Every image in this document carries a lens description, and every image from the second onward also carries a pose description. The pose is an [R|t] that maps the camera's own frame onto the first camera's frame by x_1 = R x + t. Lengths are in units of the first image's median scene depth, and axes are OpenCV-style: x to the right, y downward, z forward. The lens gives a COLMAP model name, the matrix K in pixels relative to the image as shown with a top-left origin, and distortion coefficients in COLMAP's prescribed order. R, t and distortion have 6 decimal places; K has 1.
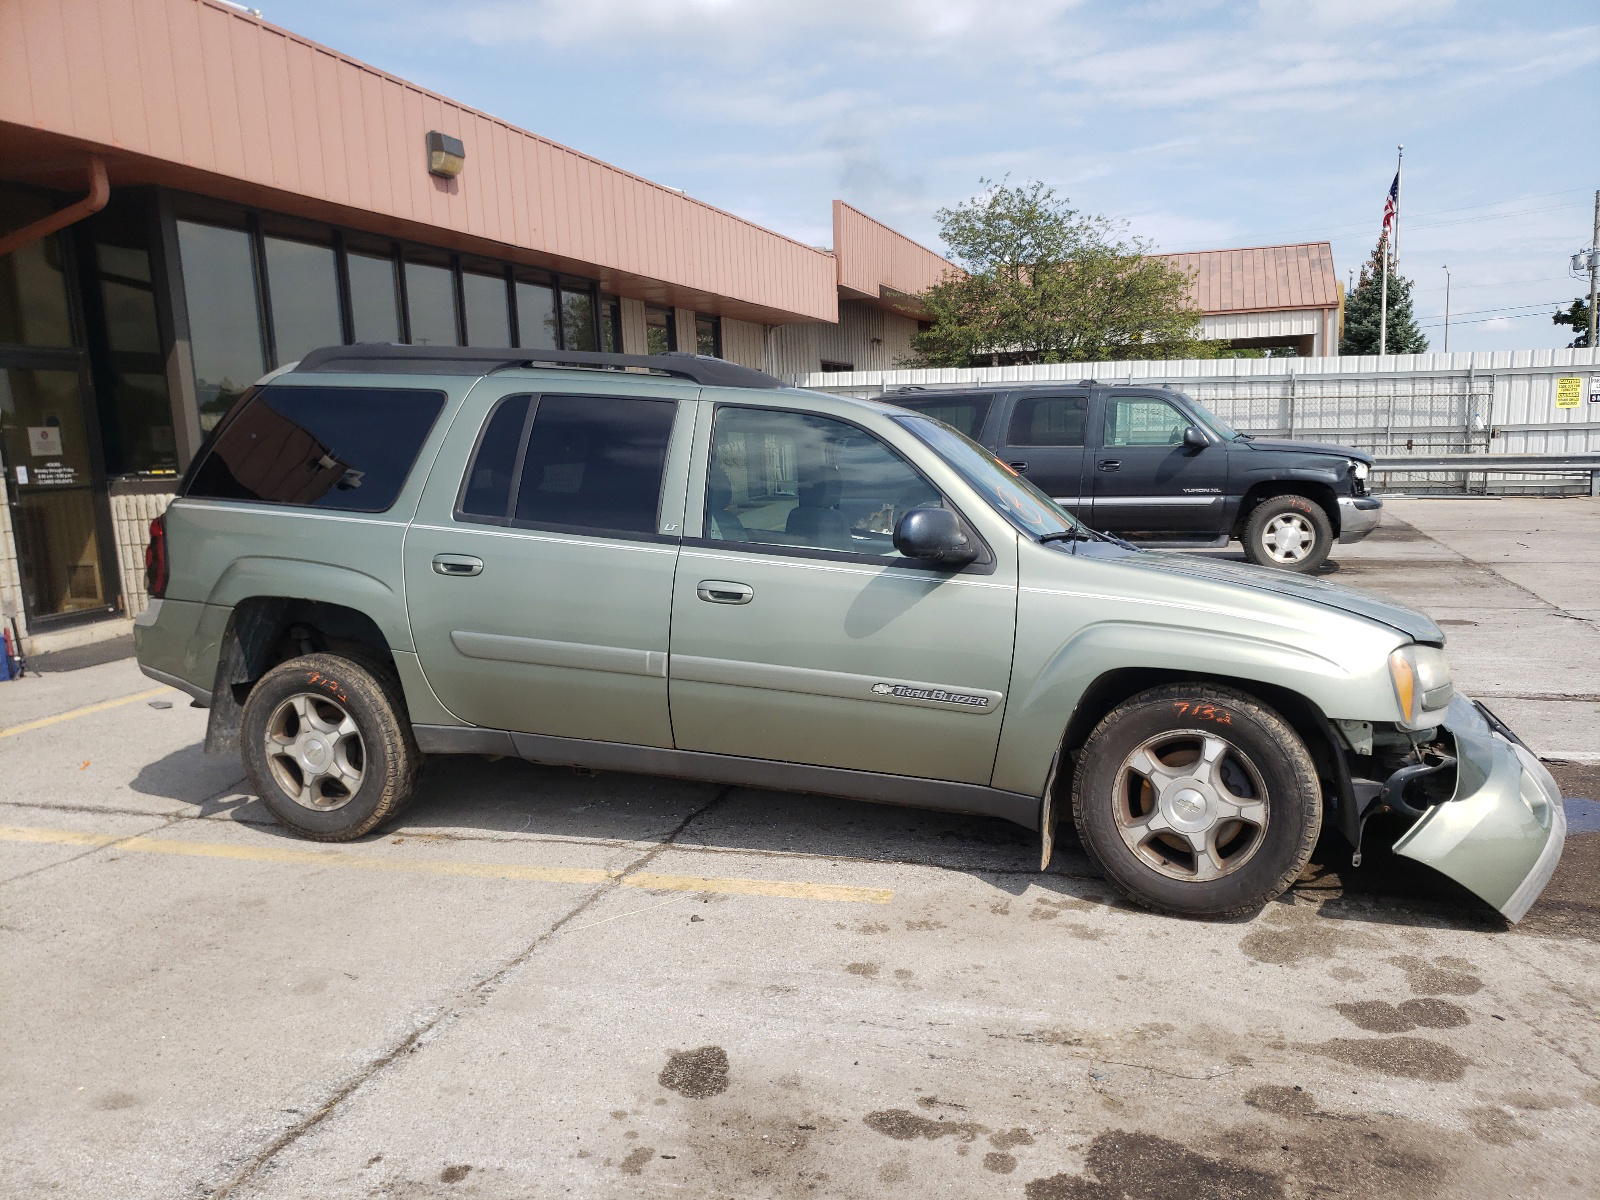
lens RADIAL K [[1233.3, 0, 800.0], [0, 1233.3, 600.0], [0, 0, 1]] dist [0.036390, -0.040962]
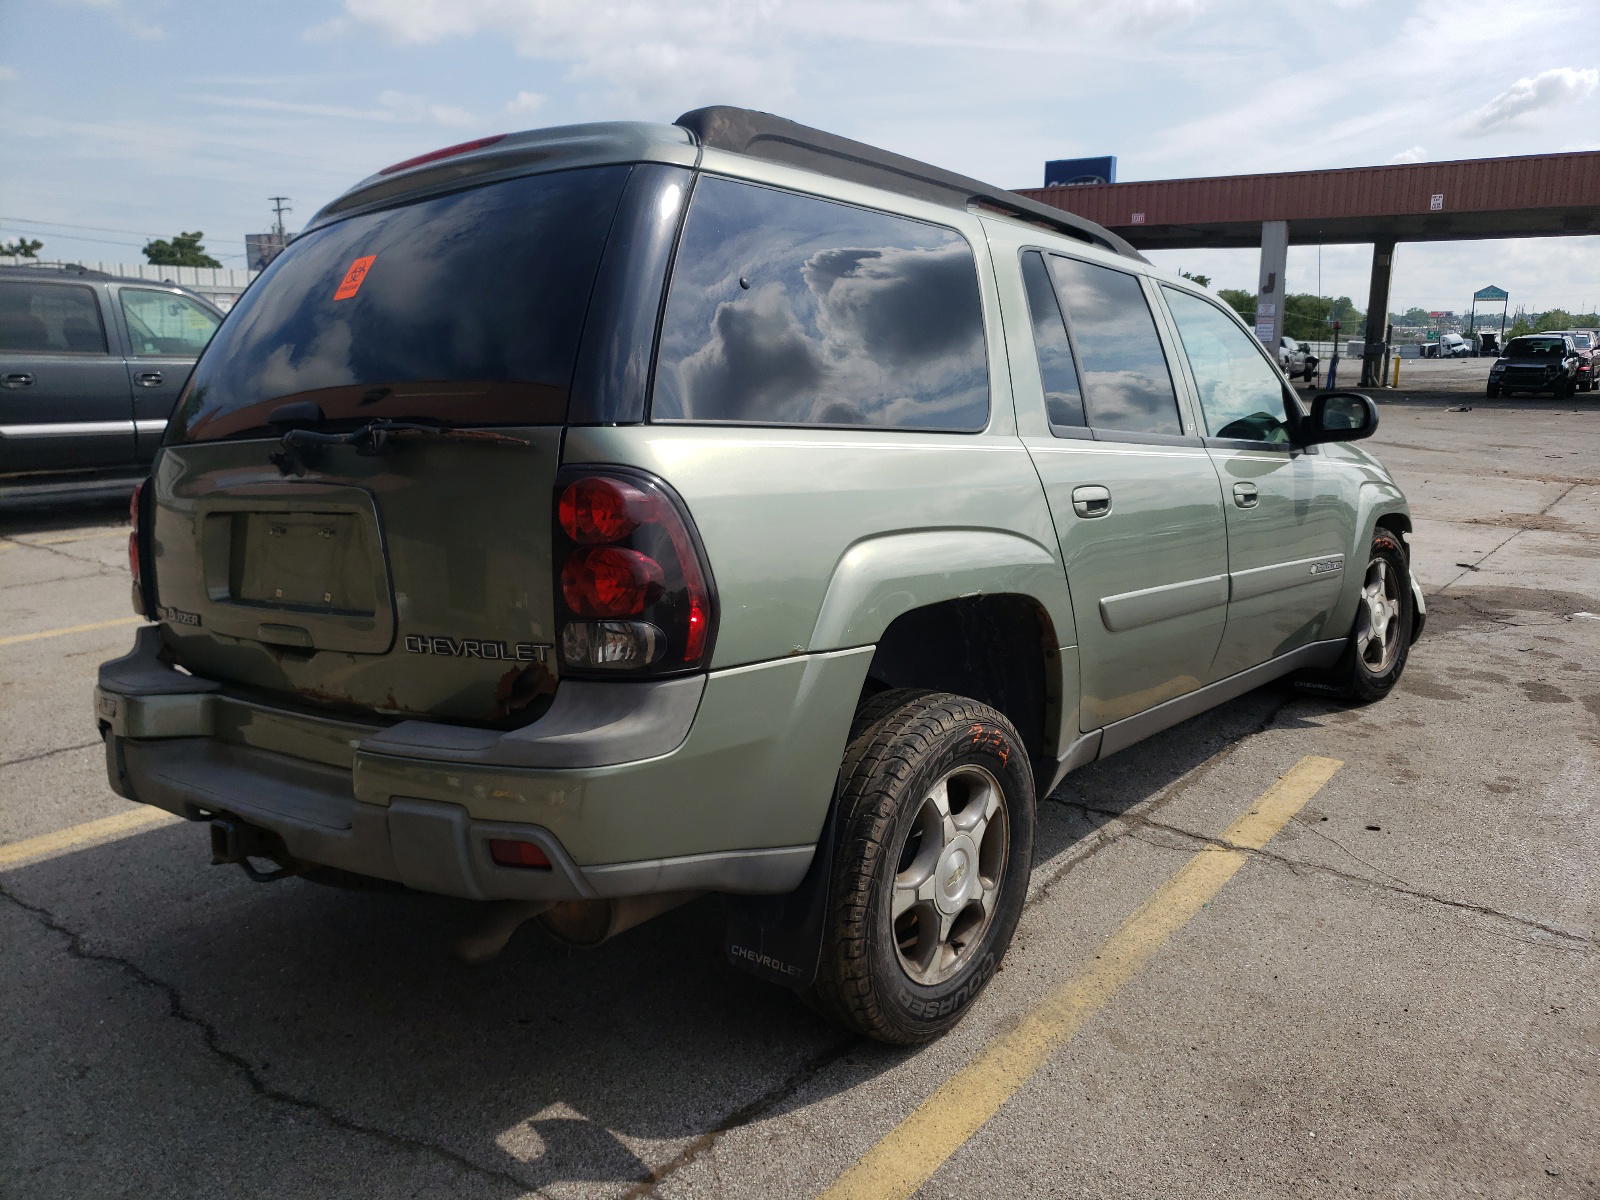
lens RADIAL K [[1277.2, 0, 800.0], [0, 1277.2, 600.0], [0, 0, 1]] dist [-0.001096, -0.003762]
pose [[0.337828, -0.160768, 0.927376, -0.941600], [0.110841, 0.985243, 0.130422, -0.079475], [-0.934658, 0.058731, 0.350663, 0.885459]]
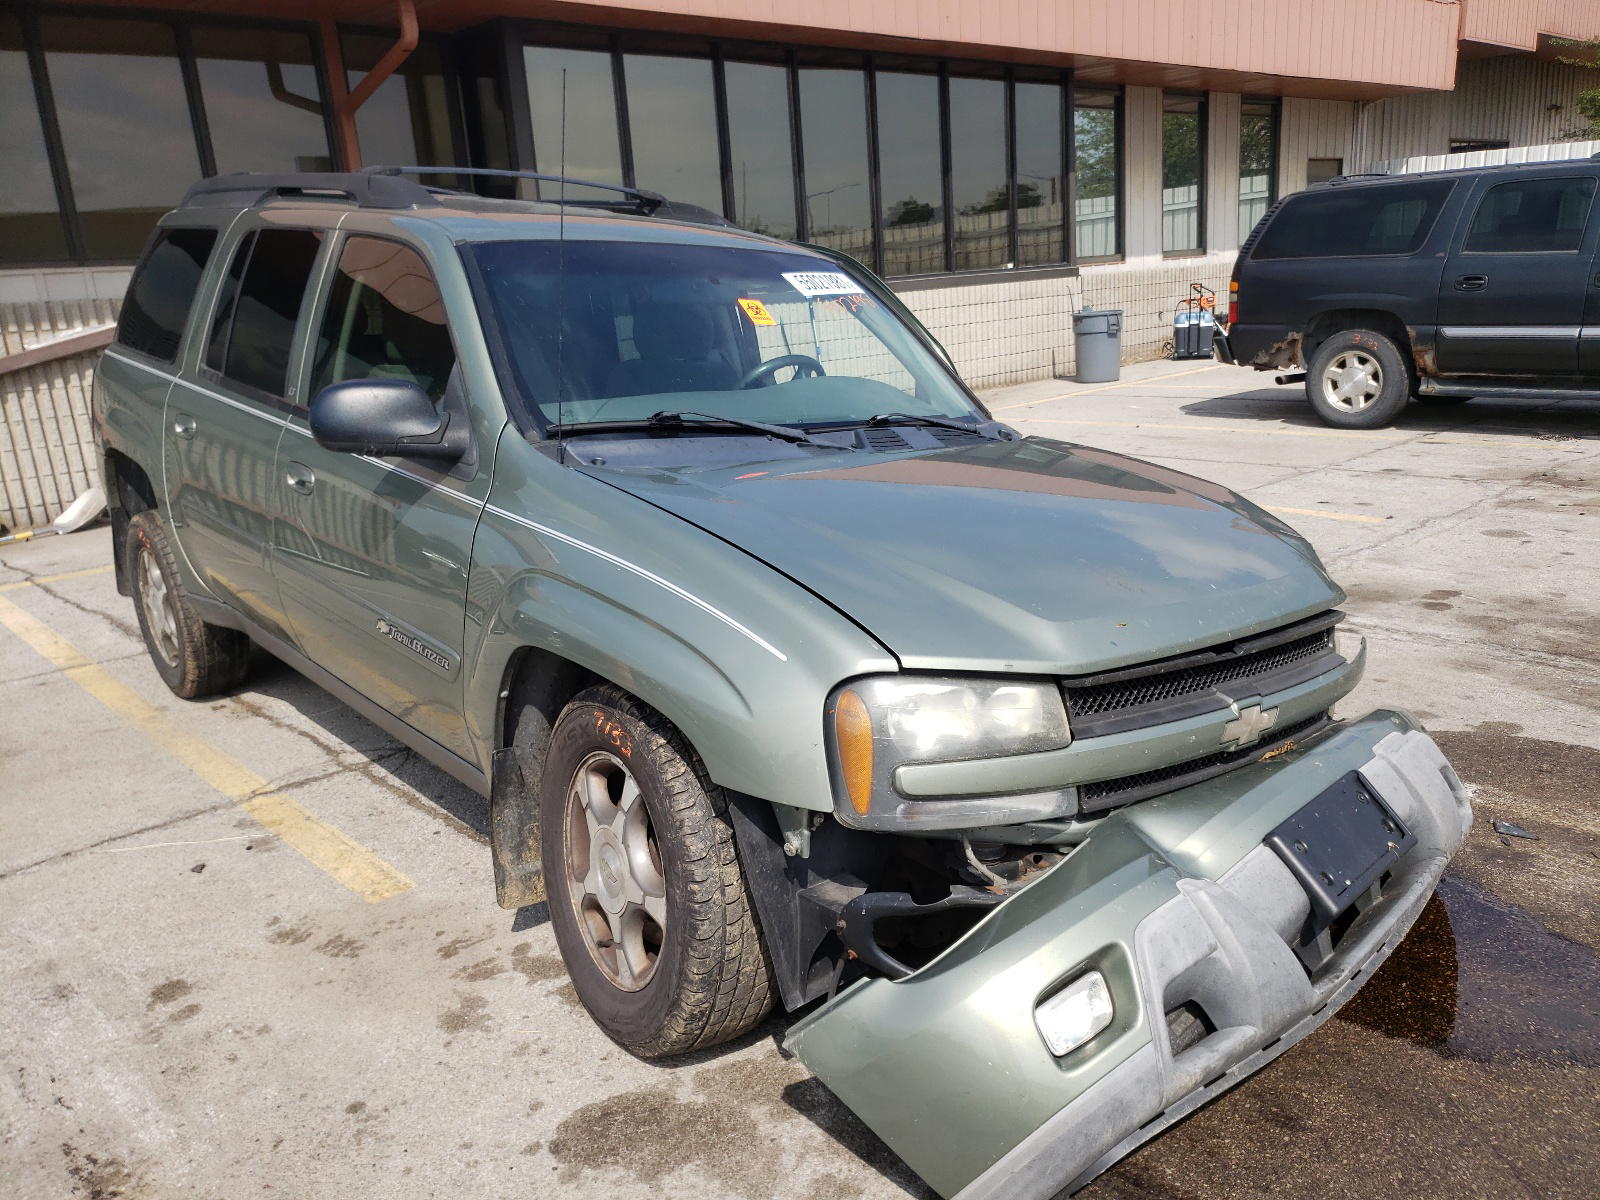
lens RADIAL K [[1233.3, 0, 800.0], [0, 1233.3, 600.0], [0, 0, 1]] dist [0.036390, -0.040962]
pose [[0.863069, 0.110494, -0.492852, 0.559264], [-0.037878, 0.987189, 0.154991, -0.058927], [0.503664, -0.115100, 0.856198, 0.420178]]
